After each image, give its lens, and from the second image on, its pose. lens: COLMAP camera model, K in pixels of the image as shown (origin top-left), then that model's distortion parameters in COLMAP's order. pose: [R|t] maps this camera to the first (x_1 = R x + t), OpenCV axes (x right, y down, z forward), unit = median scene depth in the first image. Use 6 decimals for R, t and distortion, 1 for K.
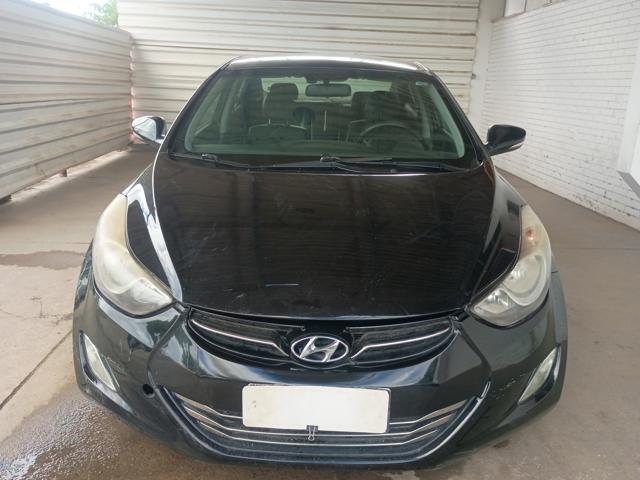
lens RADIAL K [[530.9, 0, 320.0], [0, 530.9, 240.0], [0, 0, 1]] dist [0.027123, -0.009987]
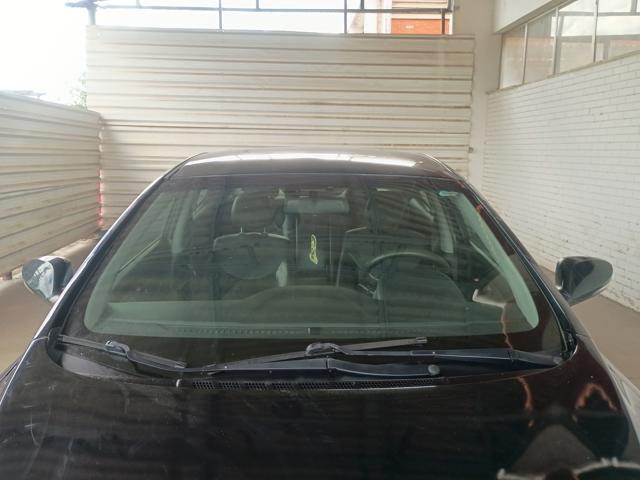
lens RADIAL K [[530.9, 0, 320.0], [0, 530.9, 240.0], [0, 0, 1]] dist [0.027123, -0.009987]
pose [[0.999460, -0.025817, 0.020333, 0.008069], [0.028020, 0.992759, -0.116806, -0.247883], [-0.017170, 0.117313, 0.992947, 0.497123]]
